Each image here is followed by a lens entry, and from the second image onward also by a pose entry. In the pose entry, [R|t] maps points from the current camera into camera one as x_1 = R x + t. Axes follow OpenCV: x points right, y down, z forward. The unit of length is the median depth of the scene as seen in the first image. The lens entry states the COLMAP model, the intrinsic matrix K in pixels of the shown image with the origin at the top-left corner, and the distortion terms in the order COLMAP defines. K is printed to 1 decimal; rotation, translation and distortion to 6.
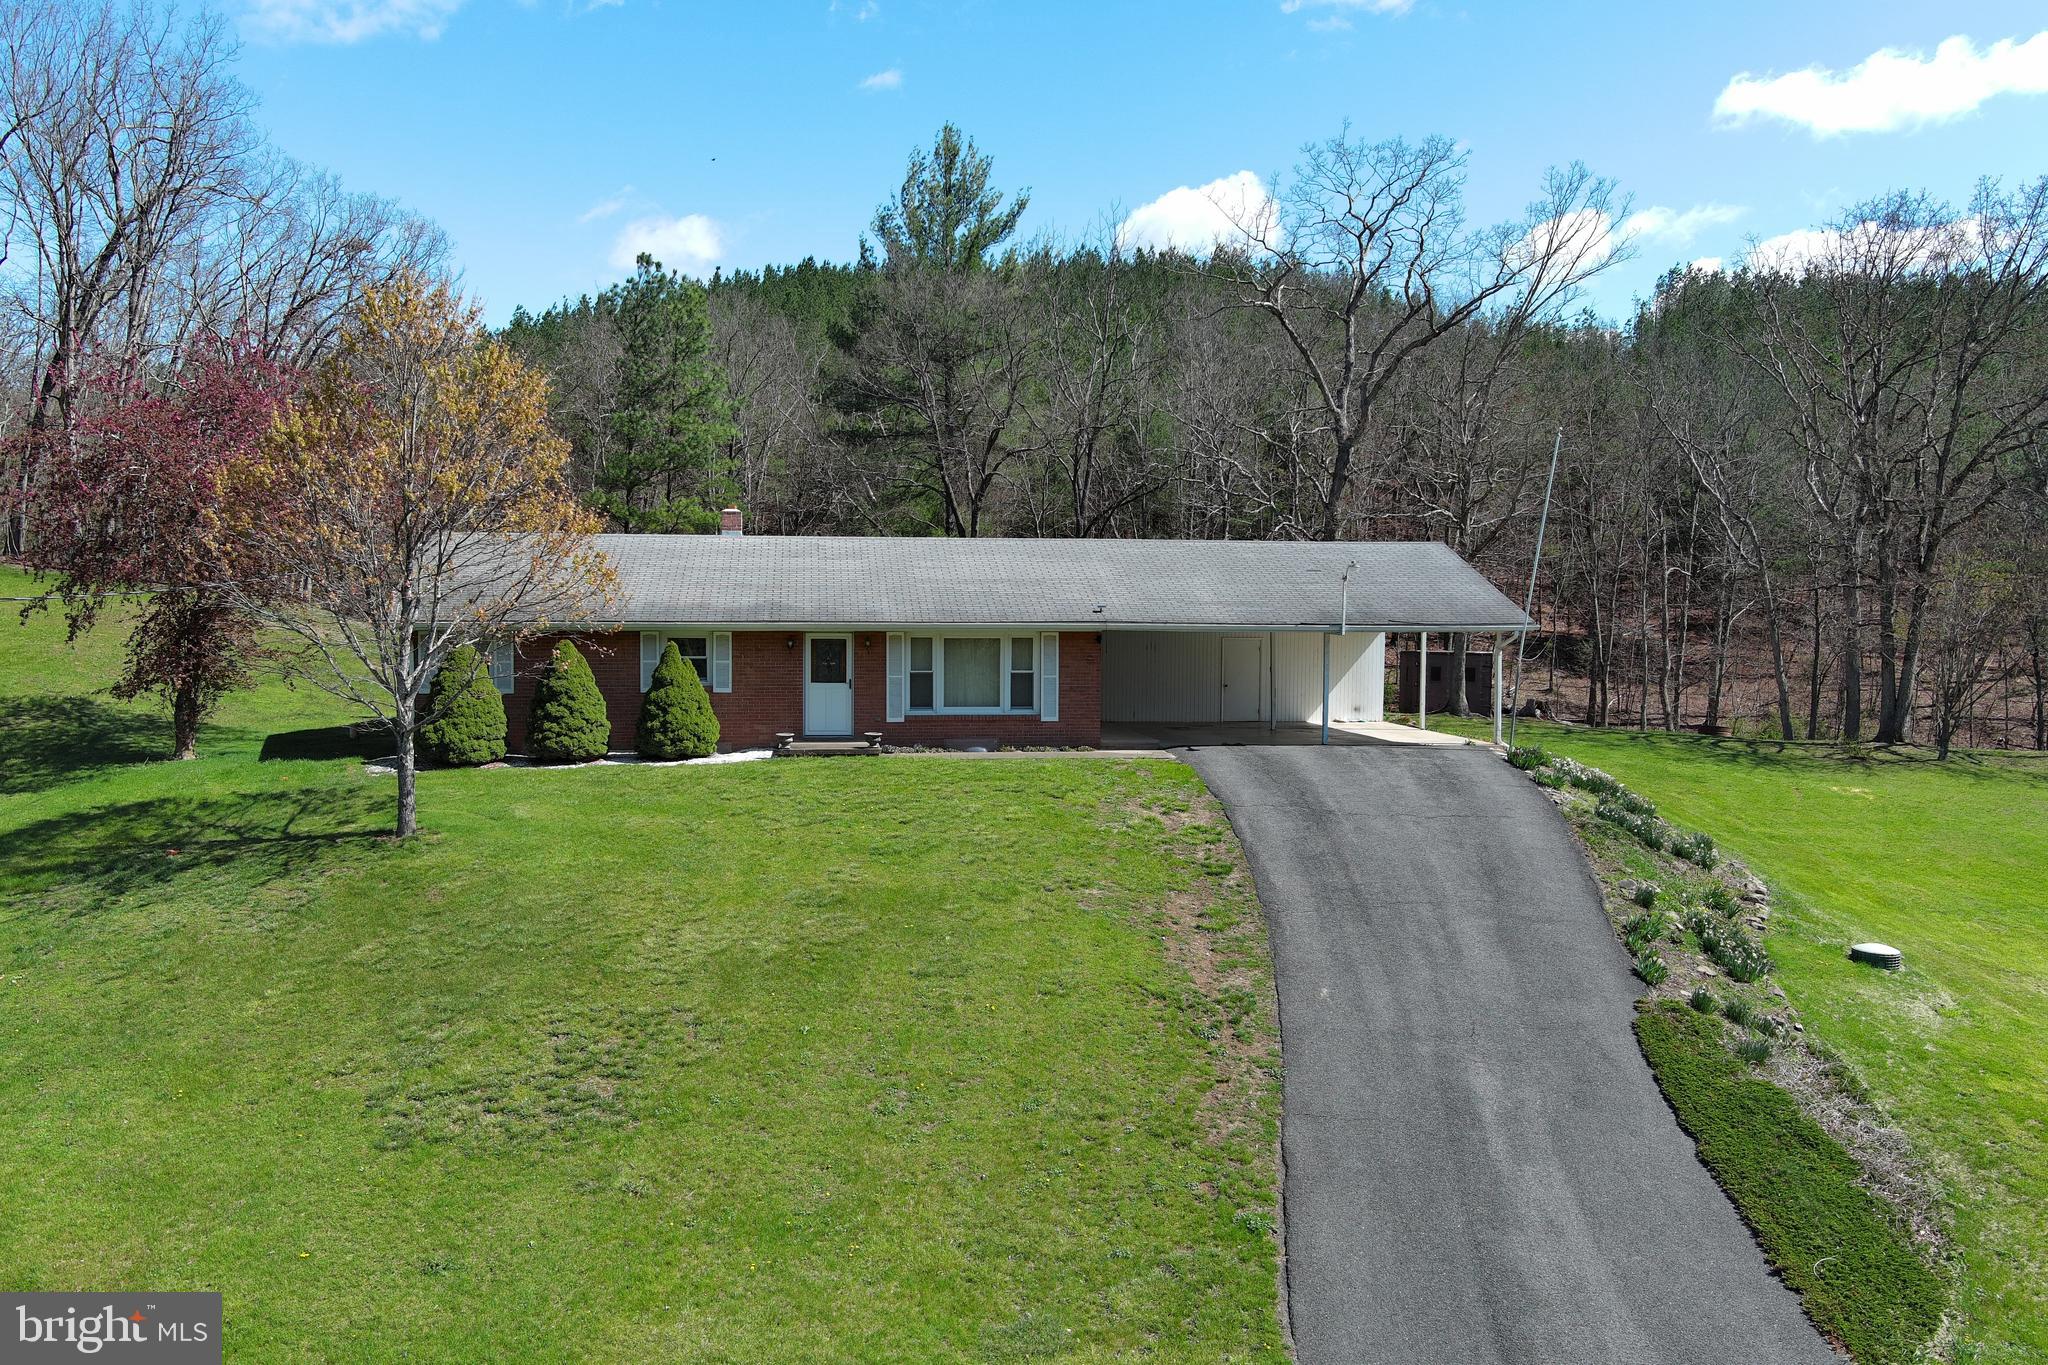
lens RADIAL K [[1583.0, 0, 1028.9], [0, 1583.0, 685.6], [0, 0, 1]] dist [0.026146, -0.023841]
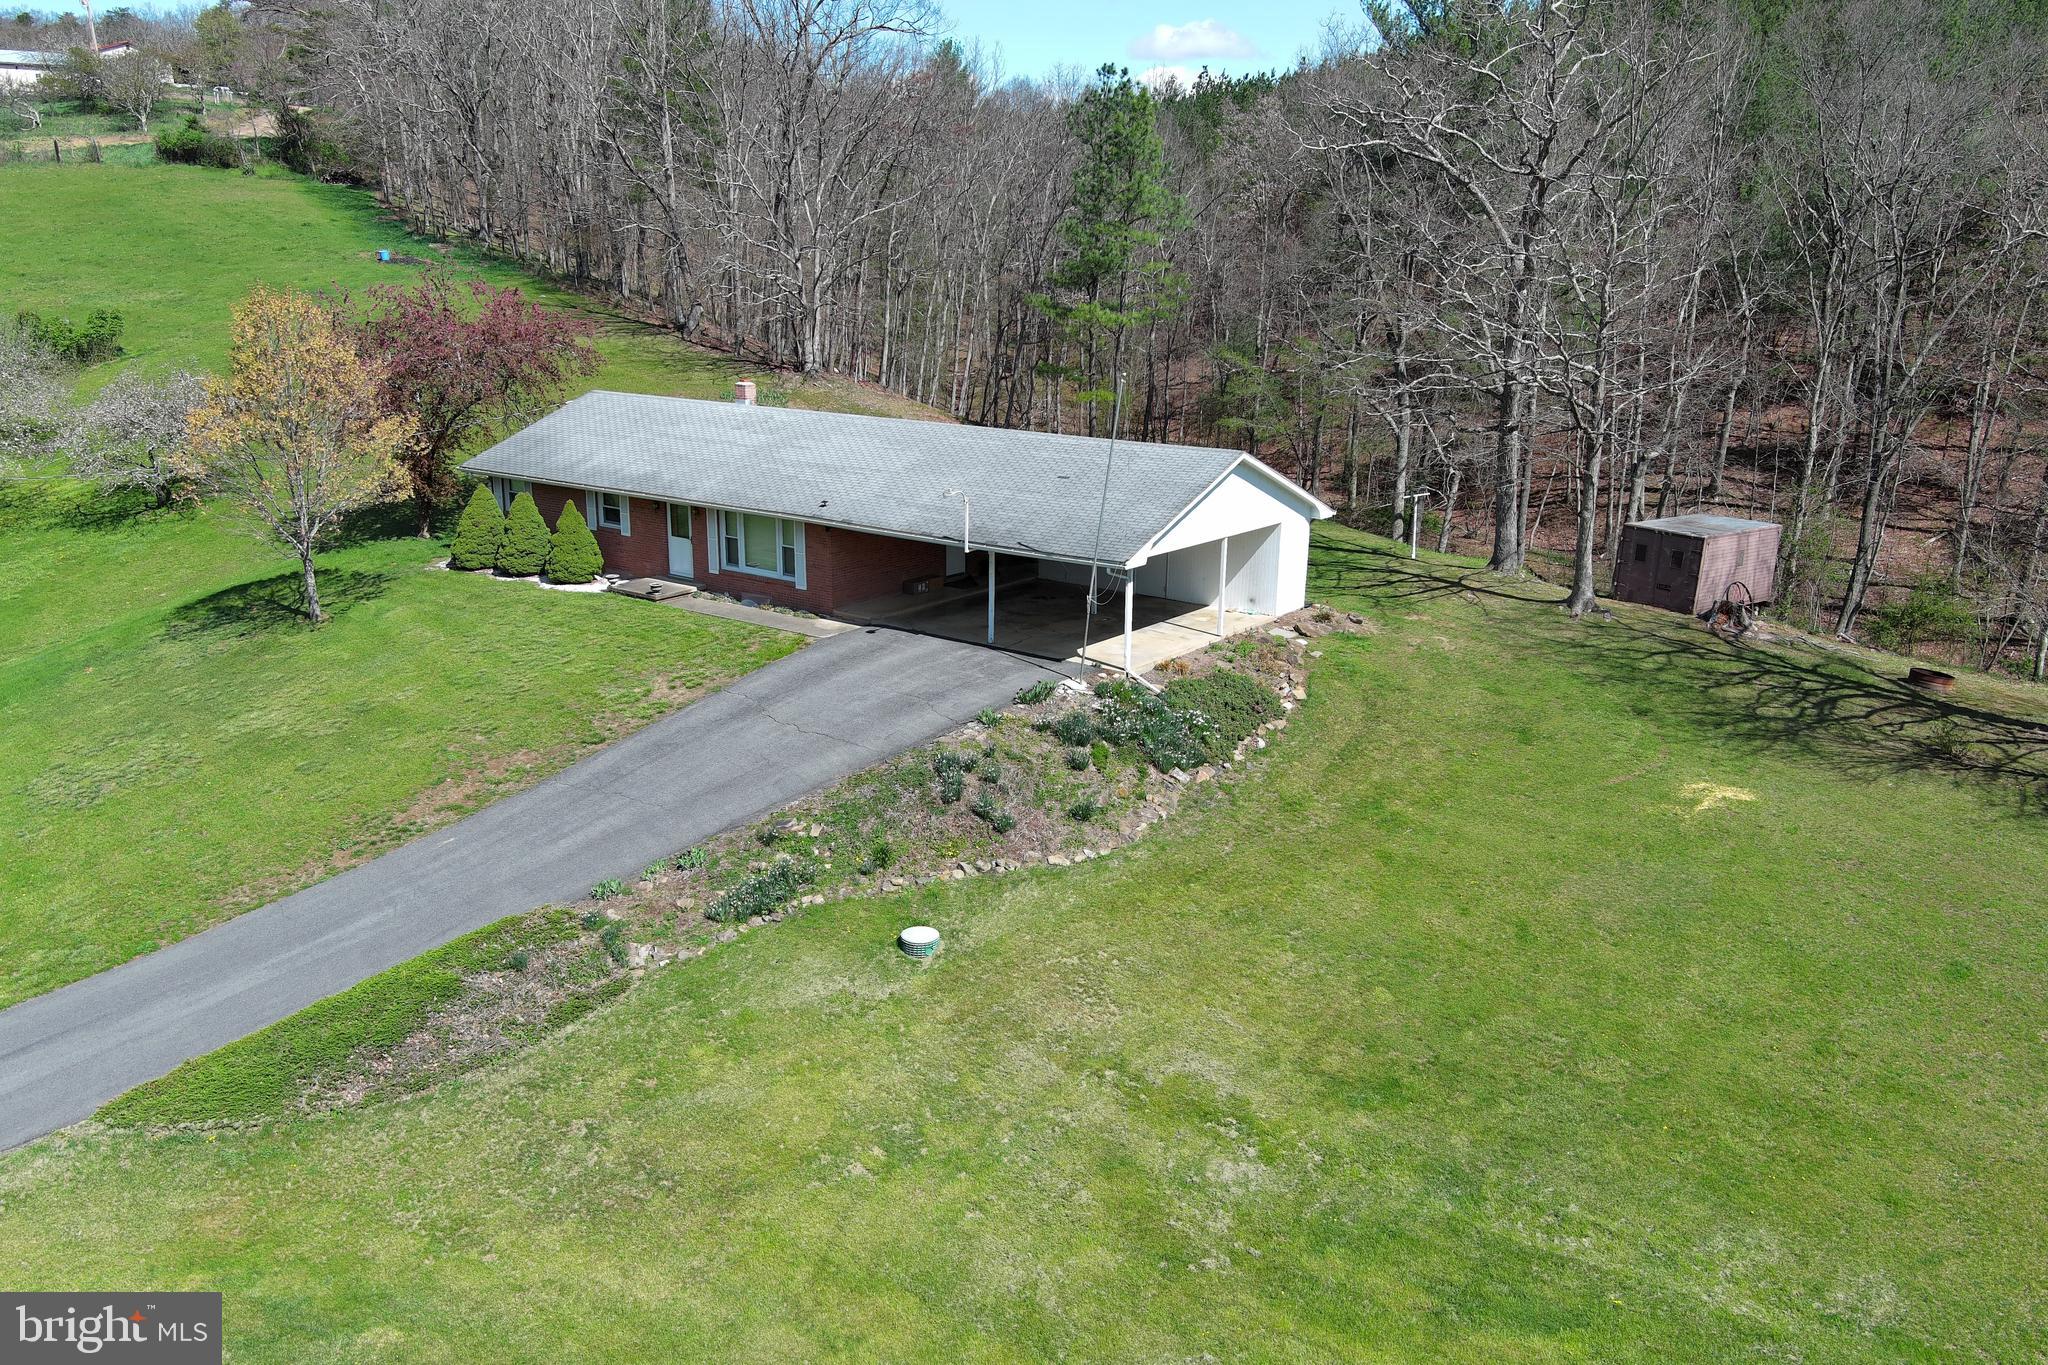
lens RADIAL K [[1583.0, 0, 1019.3], [0, 1583.0, 689.6], [0, 0, 1]] dist [0.026146, -0.023841]
pose [[0.719471, 0.192449, -0.667327, 1.263533], [-0.042741, 0.971290, 0.234028, -0.256552], [0.693207, -0.139854, 0.707040, 0.292956]]
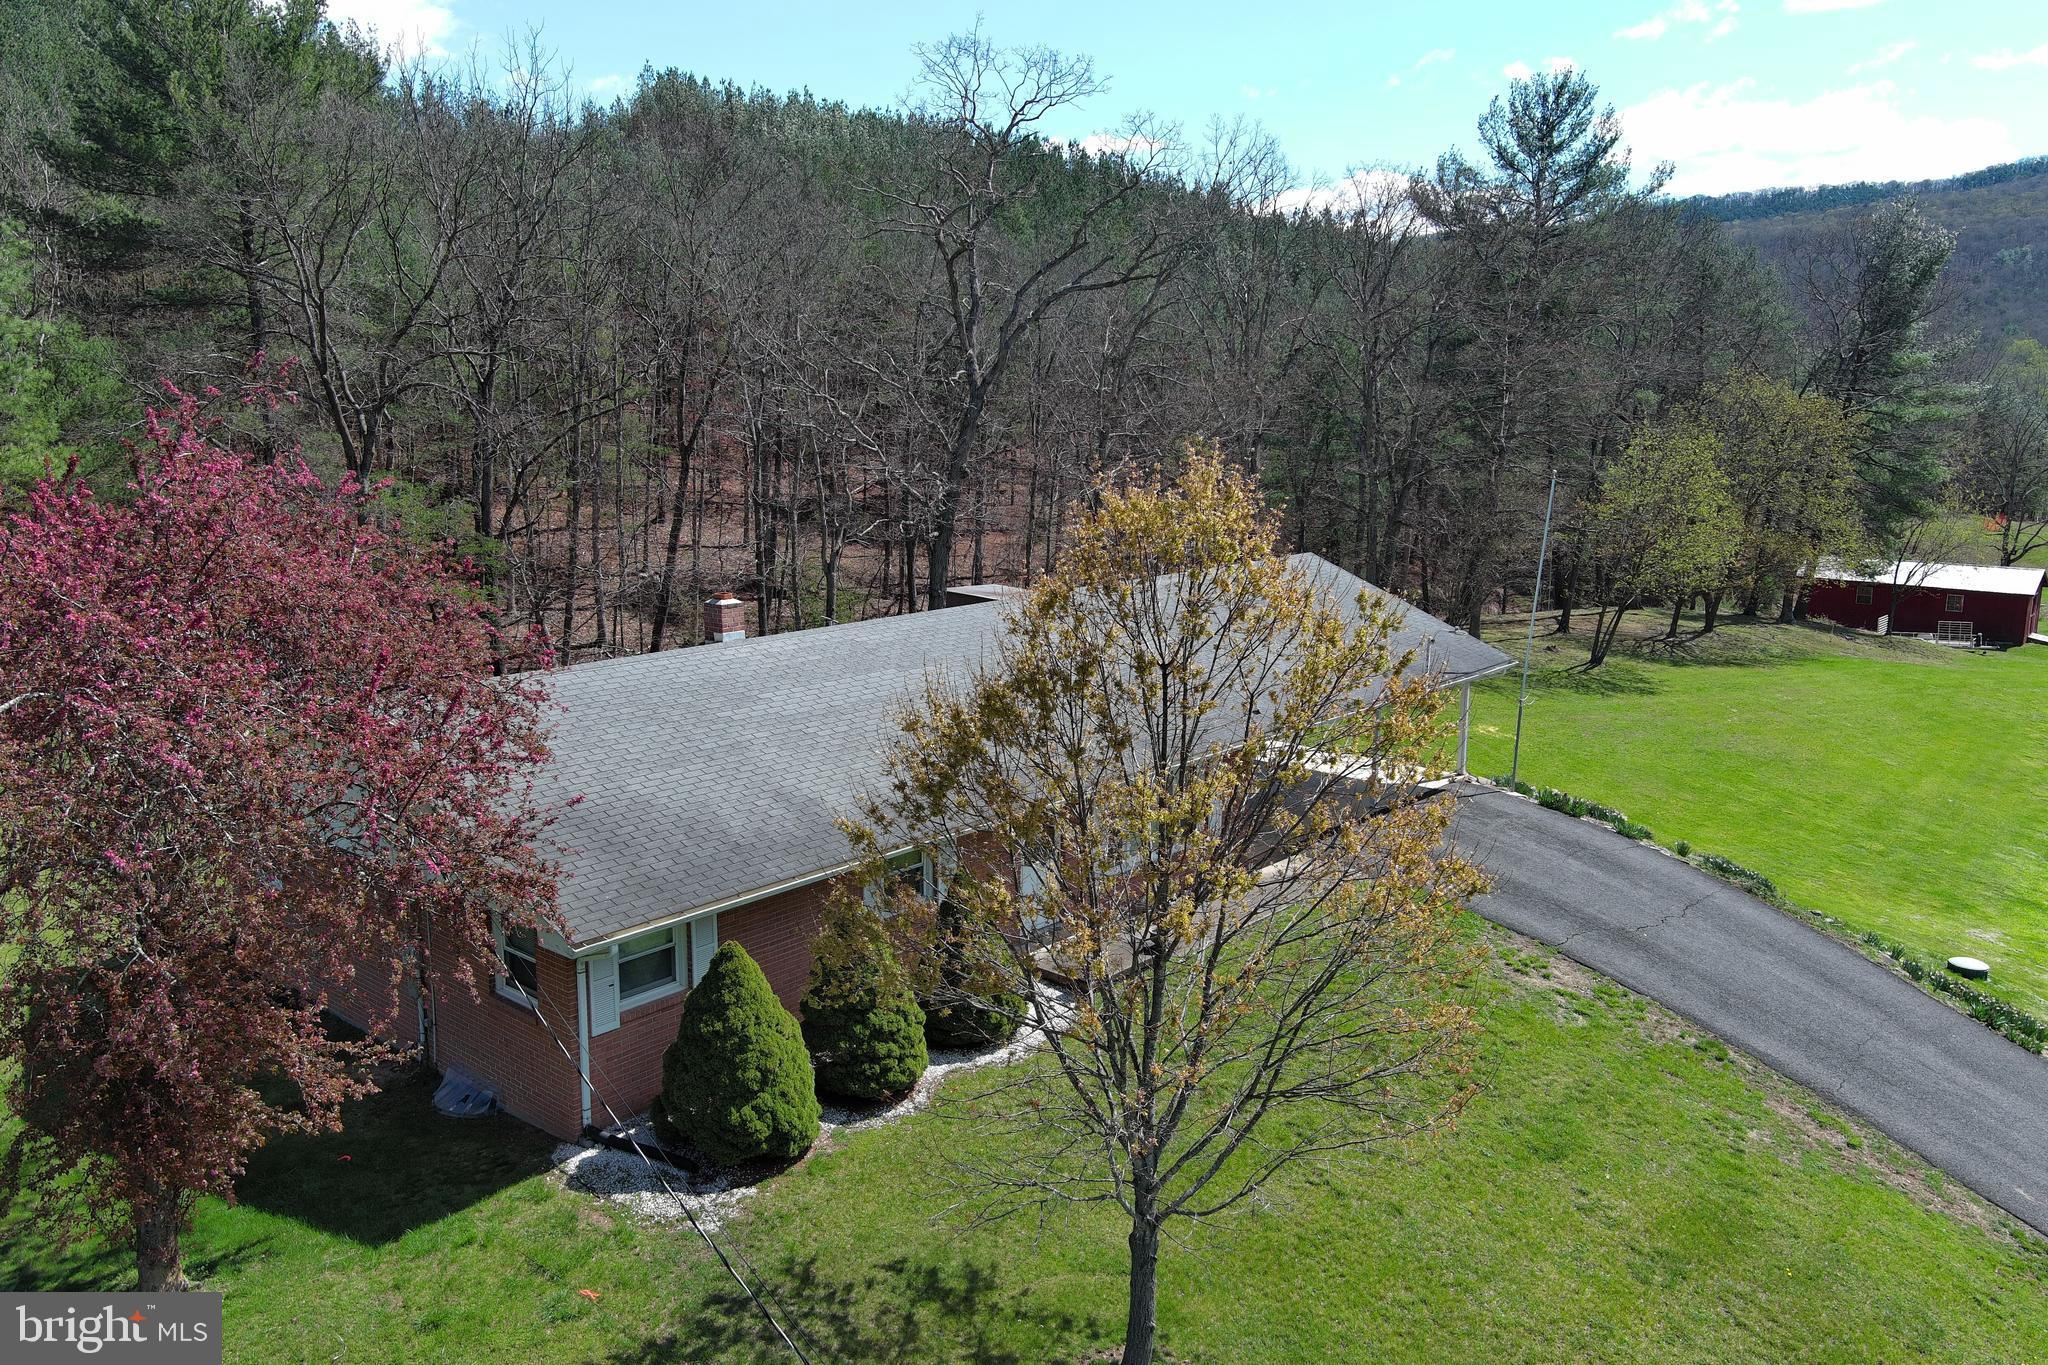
lens RADIAL K [[1583.0, 0, 1026.4], [0, 1583.0, 676.8], [0, 0, 1]] dist [0.026146, -0.023841]
pose [[0.755633, -0.121355, 0.643655, -0.754415], [0.029015, 0.987924, 0.152201, -0.252291], [-0.654353, -0.096333, 0.750028, 0.577419]]
